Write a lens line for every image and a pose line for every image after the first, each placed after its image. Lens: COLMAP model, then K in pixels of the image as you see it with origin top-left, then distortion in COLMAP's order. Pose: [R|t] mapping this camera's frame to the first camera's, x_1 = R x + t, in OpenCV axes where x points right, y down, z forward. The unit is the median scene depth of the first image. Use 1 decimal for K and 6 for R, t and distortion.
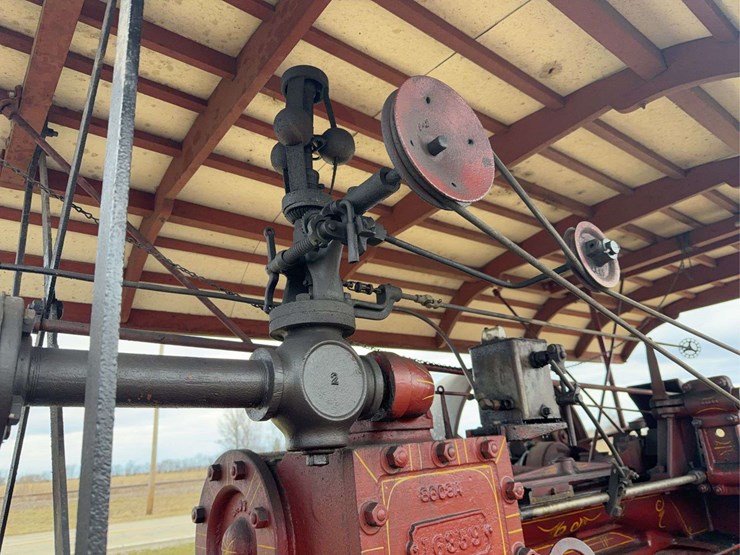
lens RADIAL K [[533.8, 0, 375.1], [0, 533.8, 279.7], [0, 0, 1]] dist [0.086234, -0.118693]
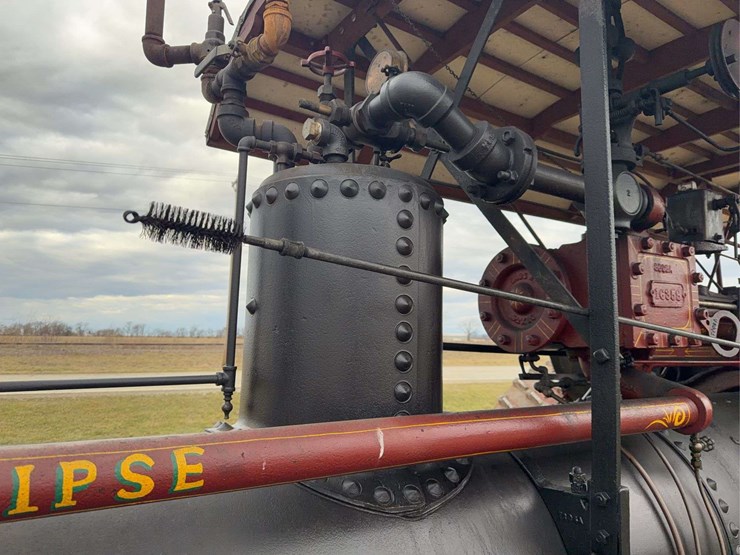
lens RADIAL K [[533.8, 0, 375.1], [0, 533.8, 279.7], [0, 0, 1]] dist [0.086234, -0.118693]
pose [[0.993478, 0.081609, -0.079630, -0.526730], [-0.064120, 0.977351, 0.201675, 0.111438], [0.094285, -0.195254, 0.976210, -0.634434]]
